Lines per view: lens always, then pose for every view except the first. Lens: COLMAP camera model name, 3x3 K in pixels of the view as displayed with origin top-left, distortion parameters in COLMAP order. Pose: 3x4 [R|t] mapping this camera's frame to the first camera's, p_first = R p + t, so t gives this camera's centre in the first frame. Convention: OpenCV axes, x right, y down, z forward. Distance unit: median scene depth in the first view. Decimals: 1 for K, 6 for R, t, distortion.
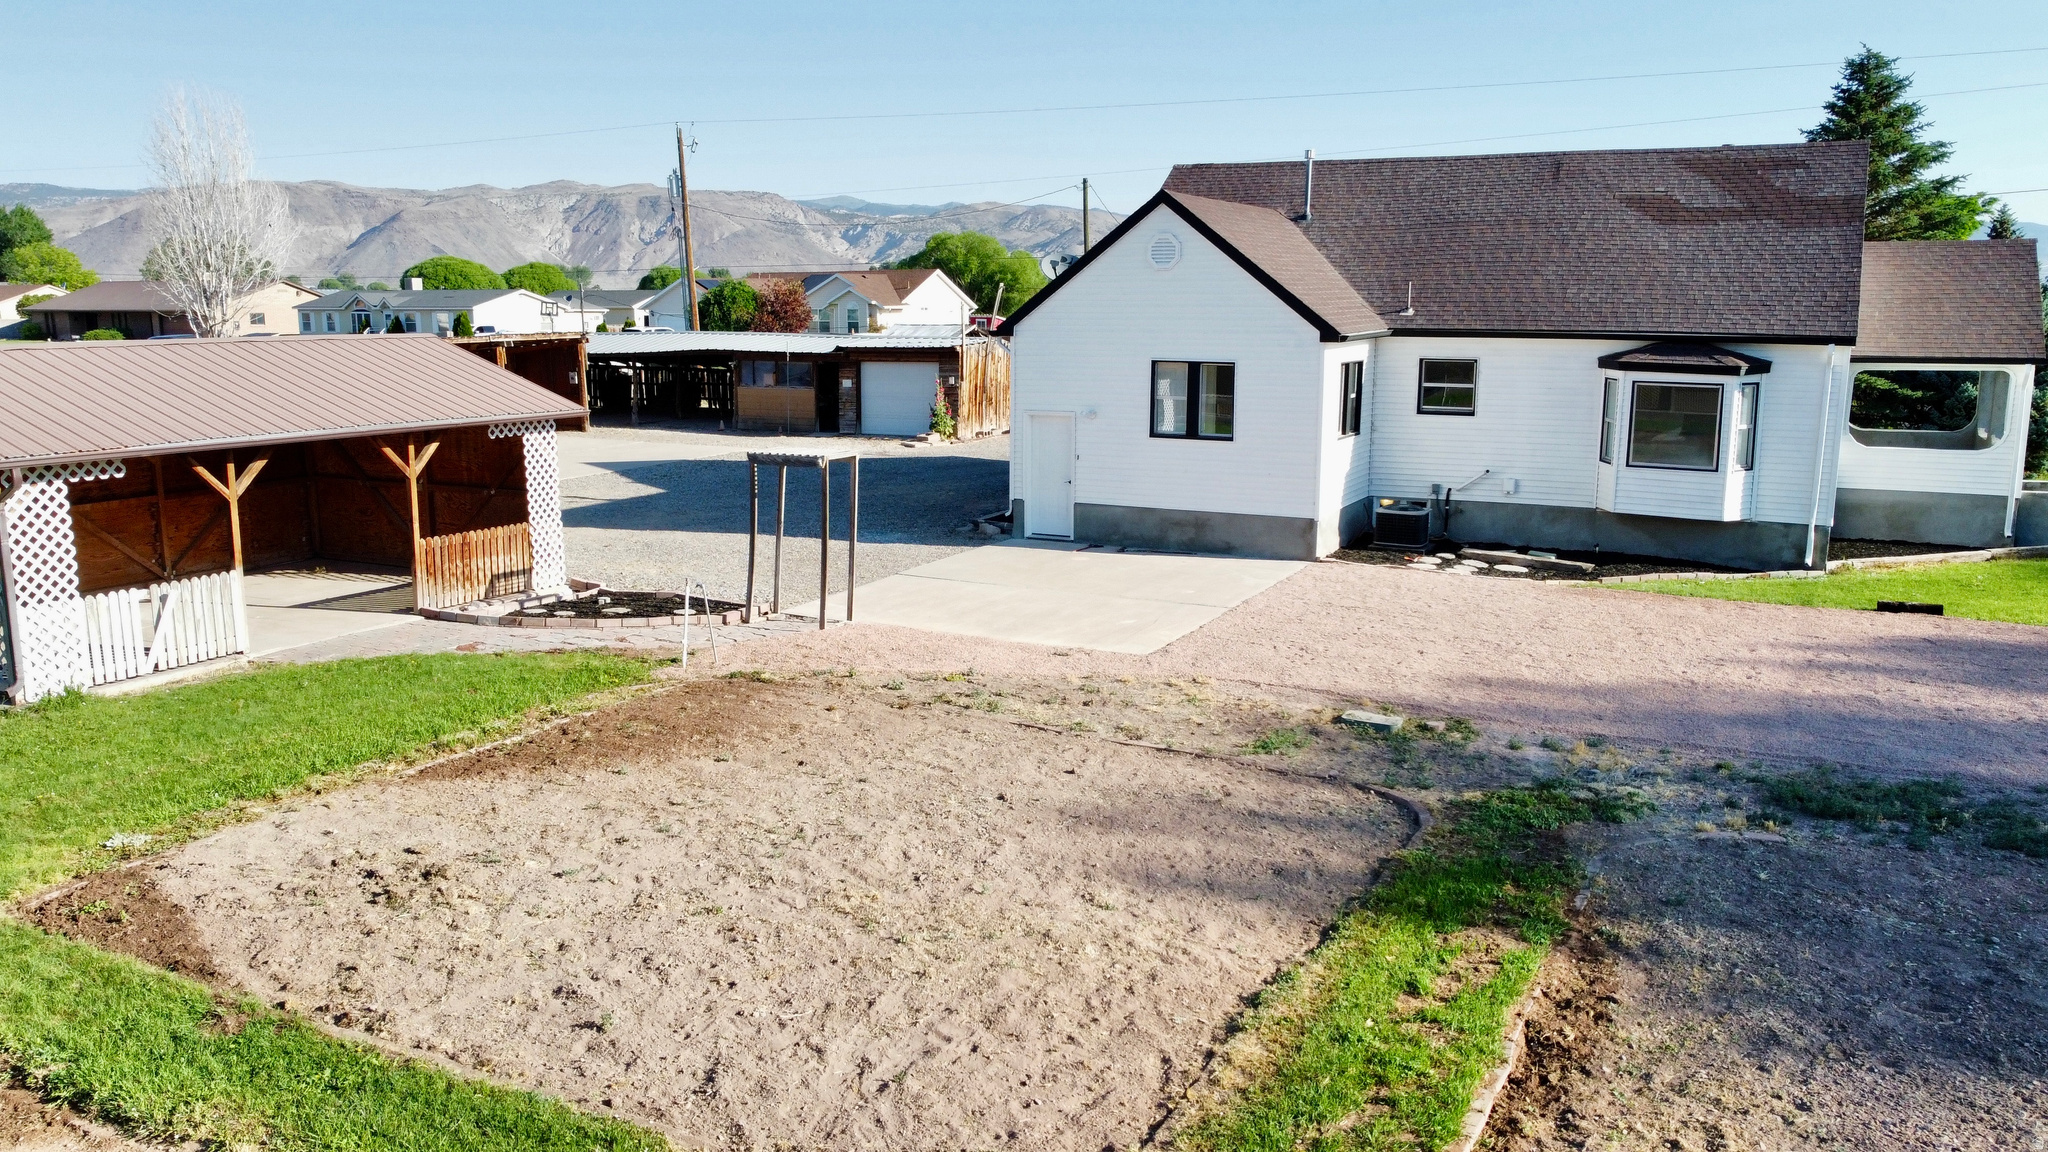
lens RADIAL K [[1554.9, 0, 1020.4], [0, 1554.9, 576.6], [0, 0, 1]] dist [0.001542, -0.003551]
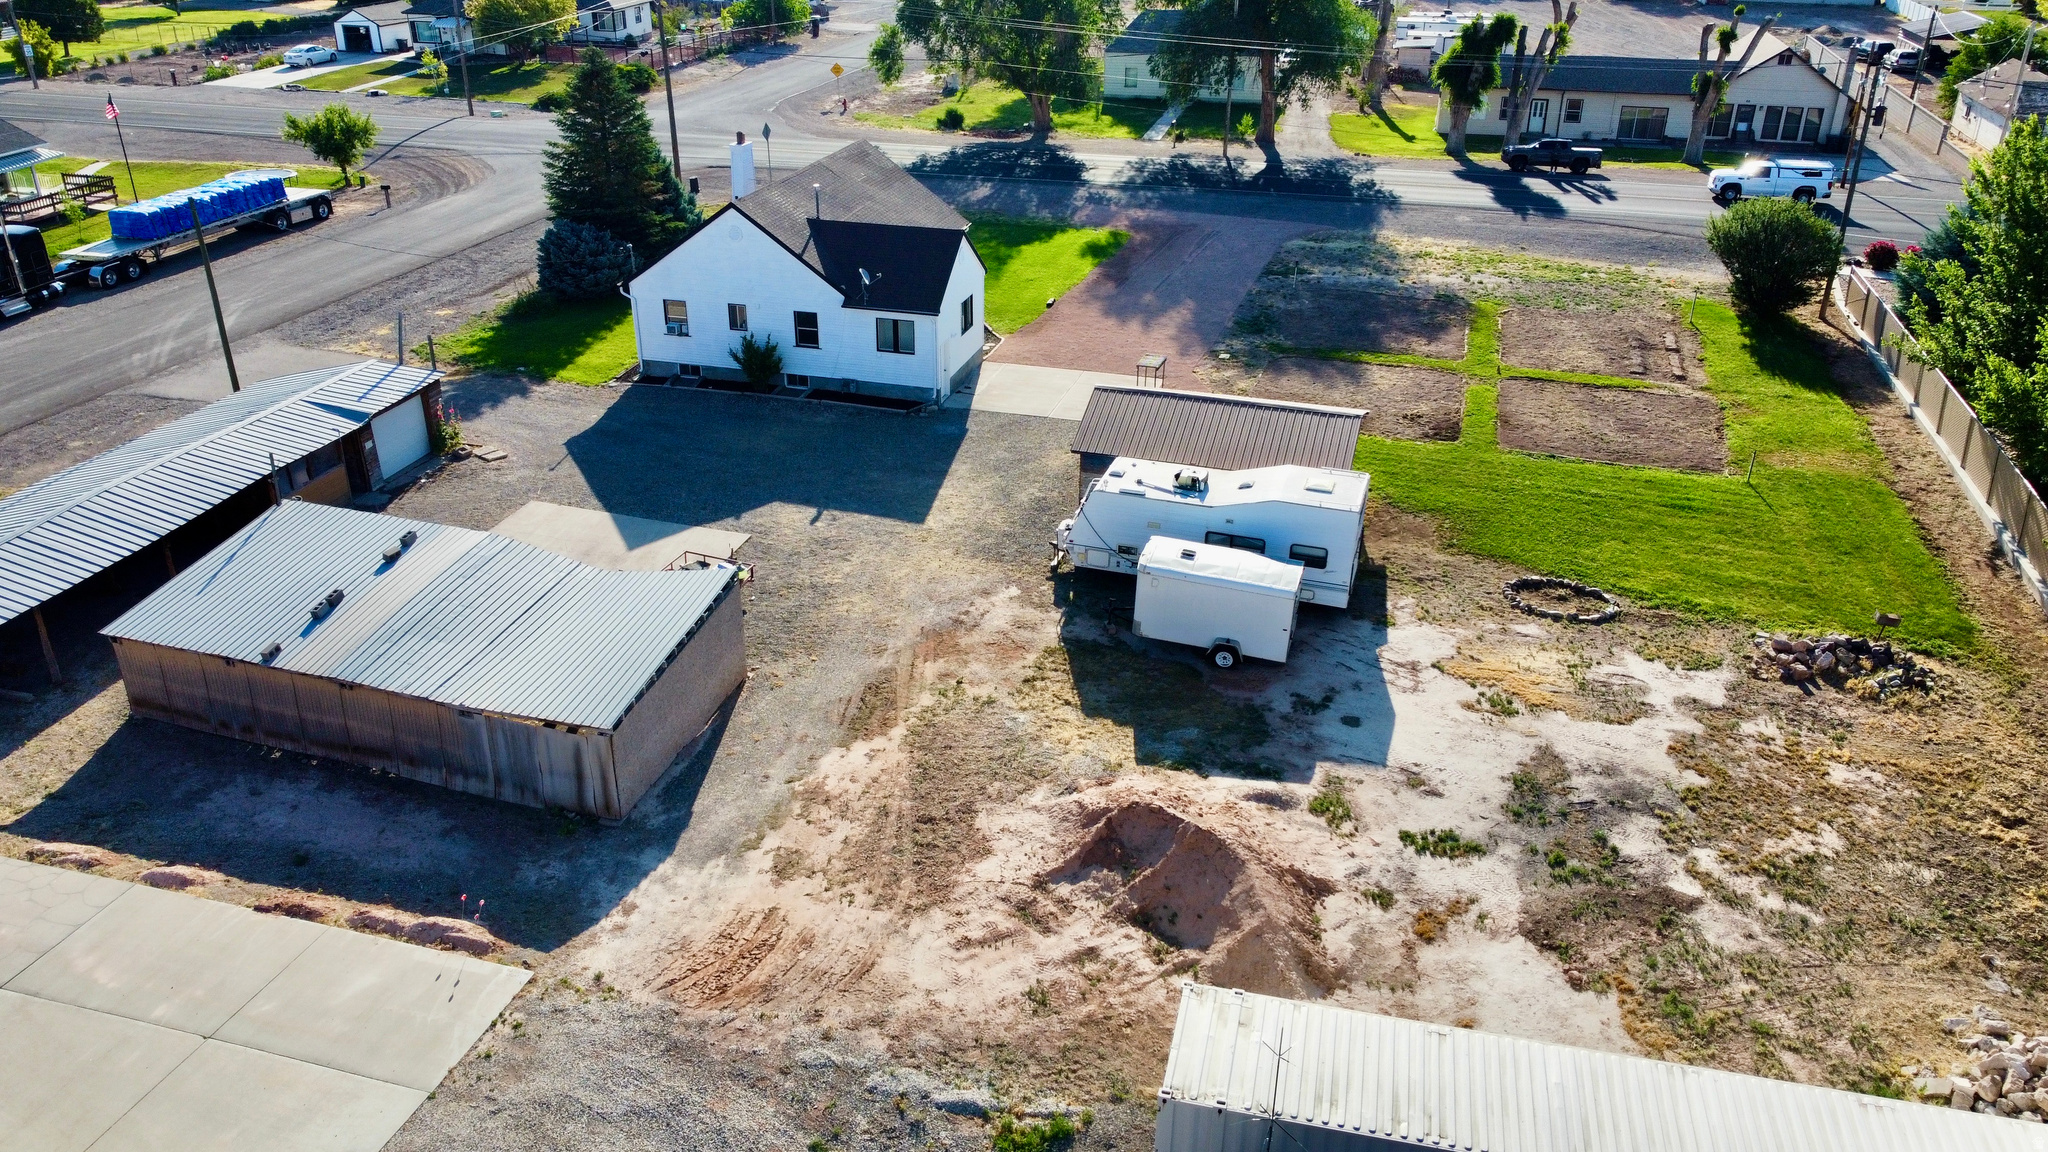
lens RADIAL K [[1554.9, 0, 1025.4], [0, 1554.9, 570.7], [0, 0, 1]] dist [0.001542, -0.003551]
pose [[-0.195208, -0.436398, 0.878323, -2.197712], [0.163115, 0.868633, 0.467836, -0.889015], [-0.967103, 0.234593, -0.098381, 1.291809]]
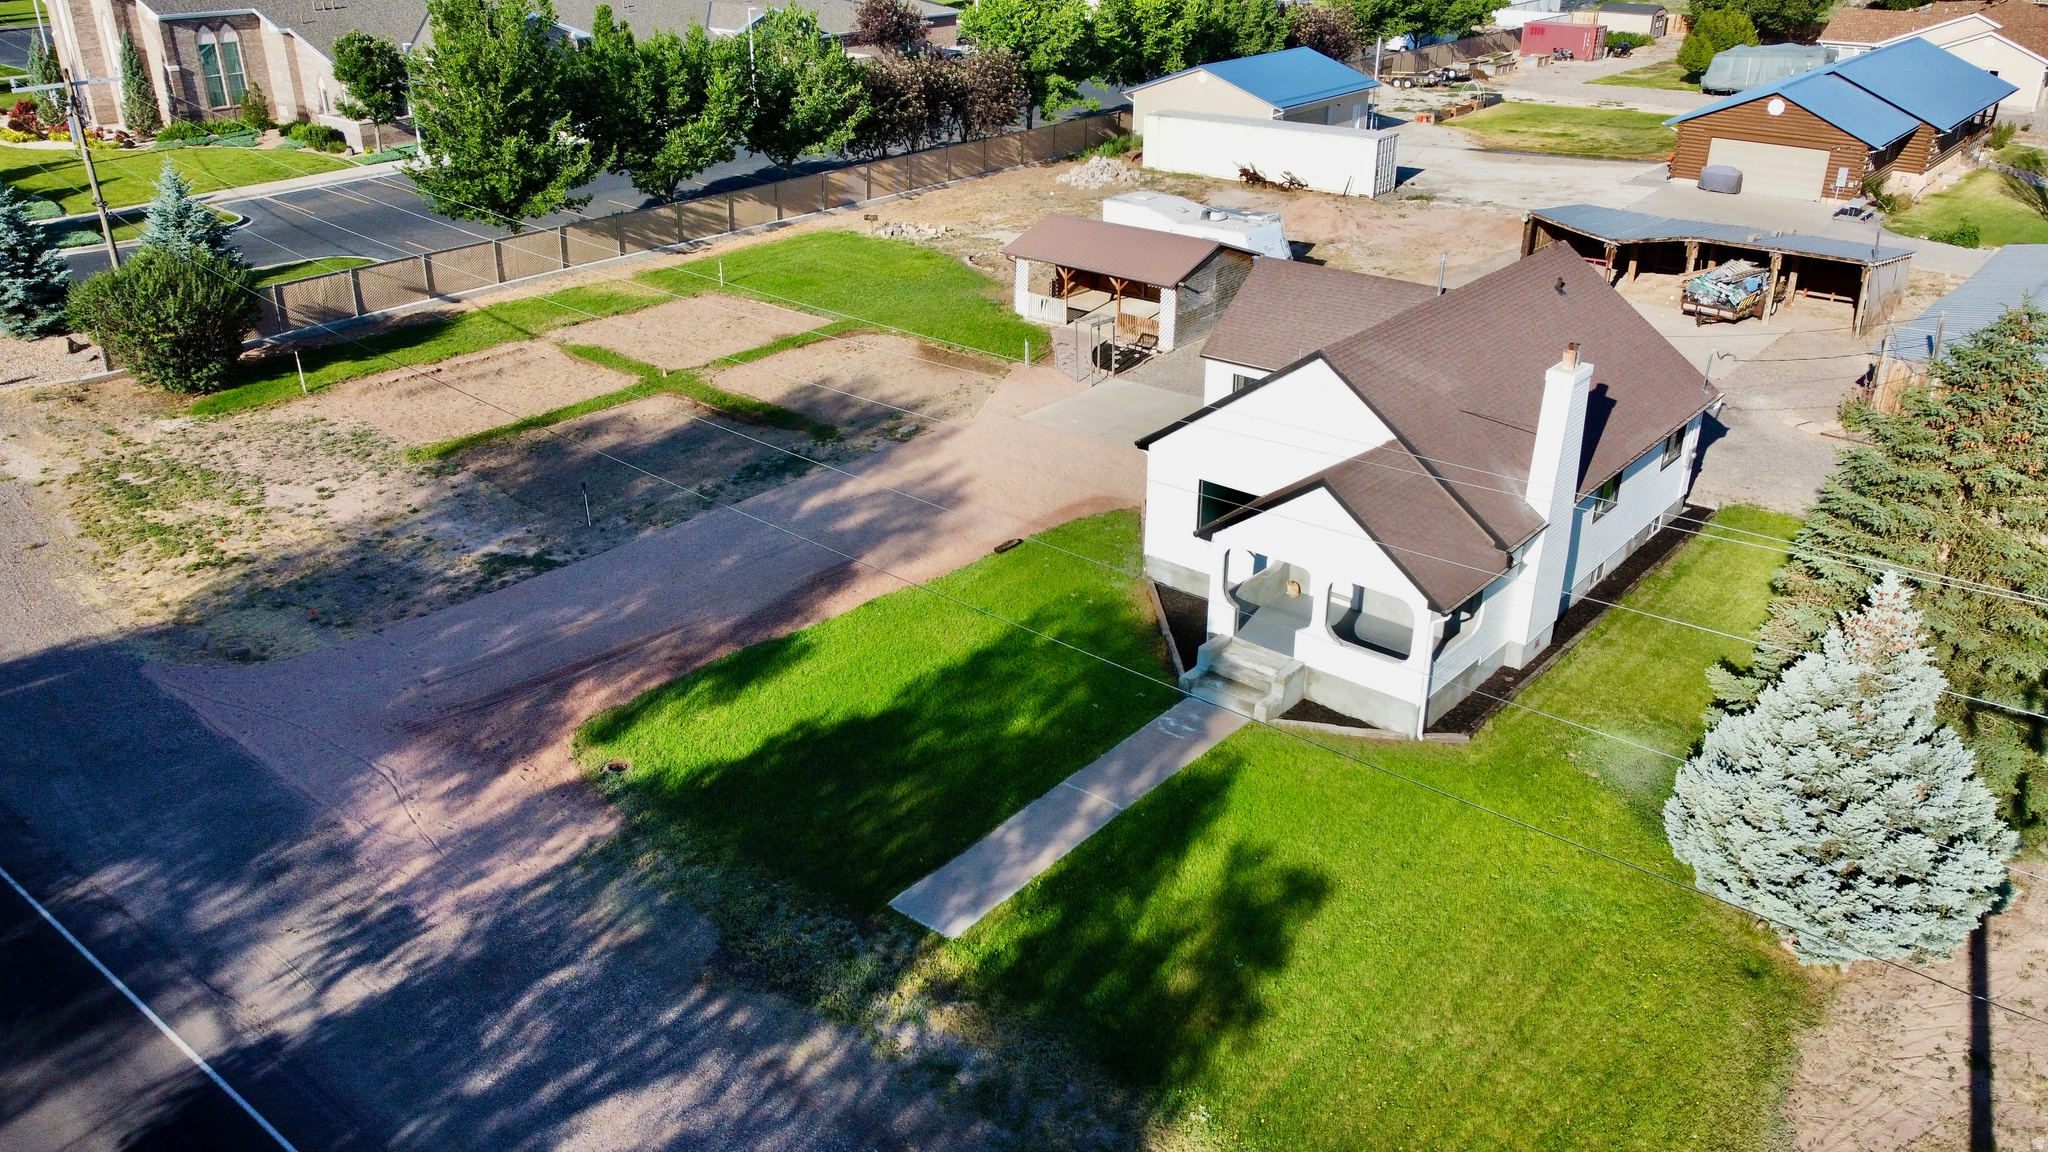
lens RADIAL K [[1554.9, 0, 1000.2], [0, 1554.9, 565.5], [0, 0, 1]] dist [0.001542, -0.003551]
pose [[-0.235054, 0.408503, -0.881972, 1.985159], [-0.164755, 0.877520, 0.450349, -0.721838], [0.957917, 0.251165, -0.138962, 1.081708]]
